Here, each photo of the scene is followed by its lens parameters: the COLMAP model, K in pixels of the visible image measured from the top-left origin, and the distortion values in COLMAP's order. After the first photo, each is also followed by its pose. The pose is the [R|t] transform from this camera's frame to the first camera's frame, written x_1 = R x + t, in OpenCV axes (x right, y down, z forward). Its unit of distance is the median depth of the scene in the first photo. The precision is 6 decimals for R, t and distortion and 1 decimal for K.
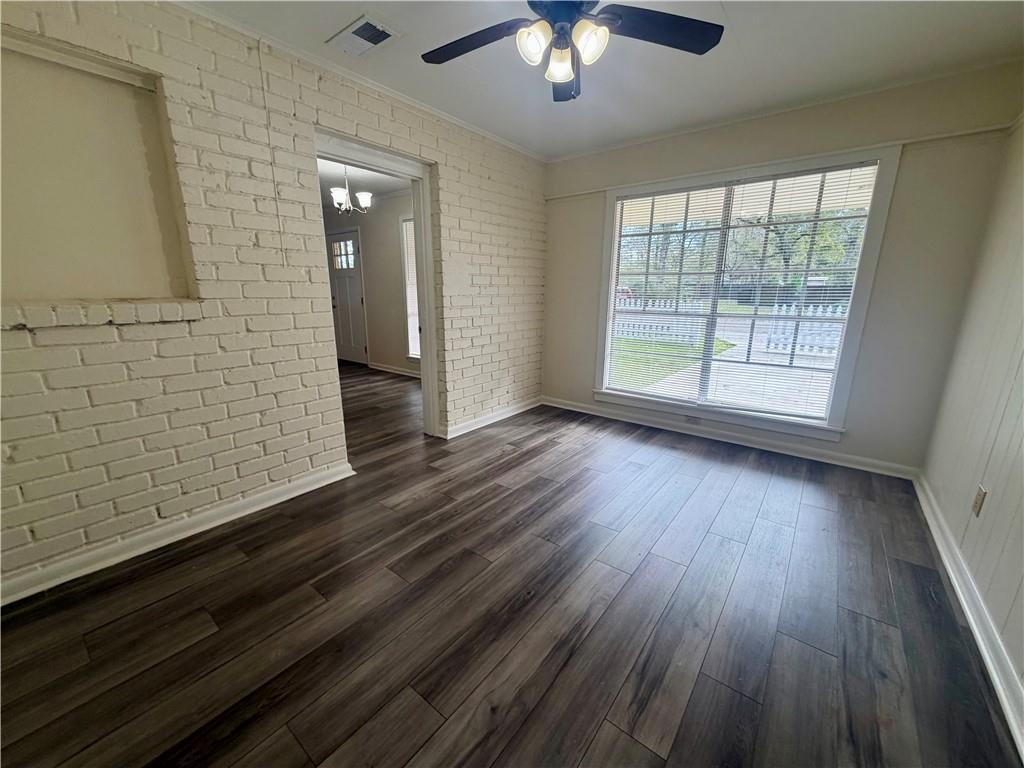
lens RADIAL K [[409.9, 0, 508.0], [0, 409.9, 384.6], [0, 0, 1]] dist [-0.000851, 0.001295]
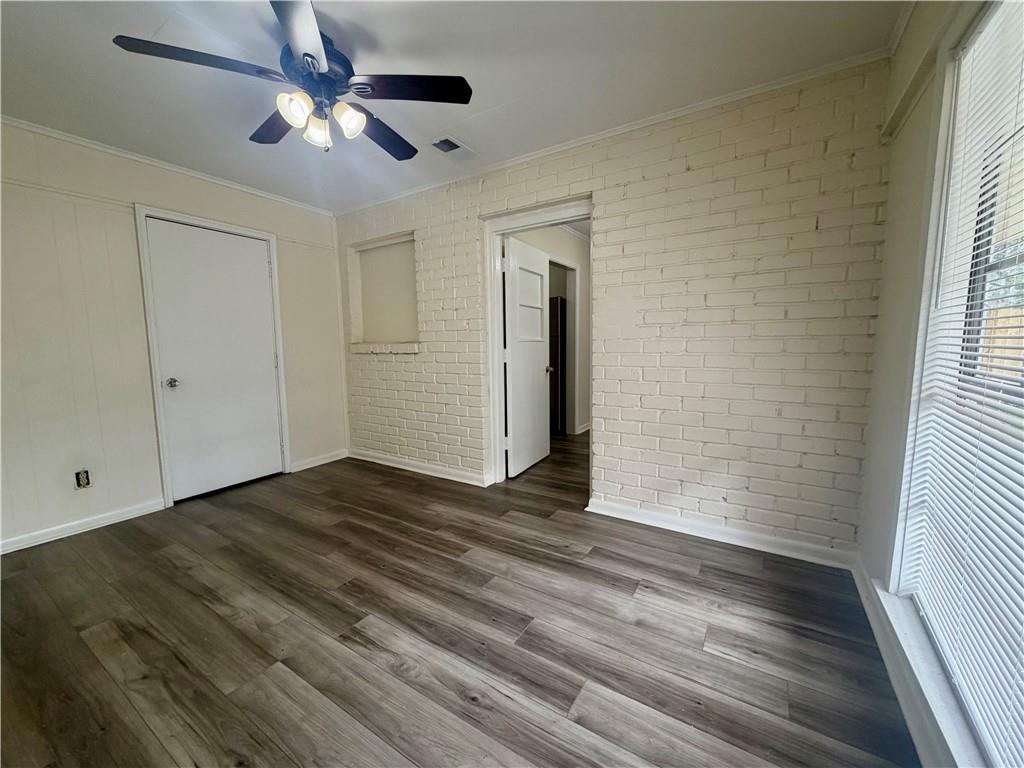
lens RADIAL K [[409.9, 0, 510.3], [0, 409.9, 384.8], [0, 0, 1]] dist [-0.000851, 0.001295]
pose [[0.099801, 0.097071, -0.990261, 0.743908], [-0.214623, 0.973902, 0.073837, -0.166362], [0.971585, 0.205163, 0.118030, 0.828512]]
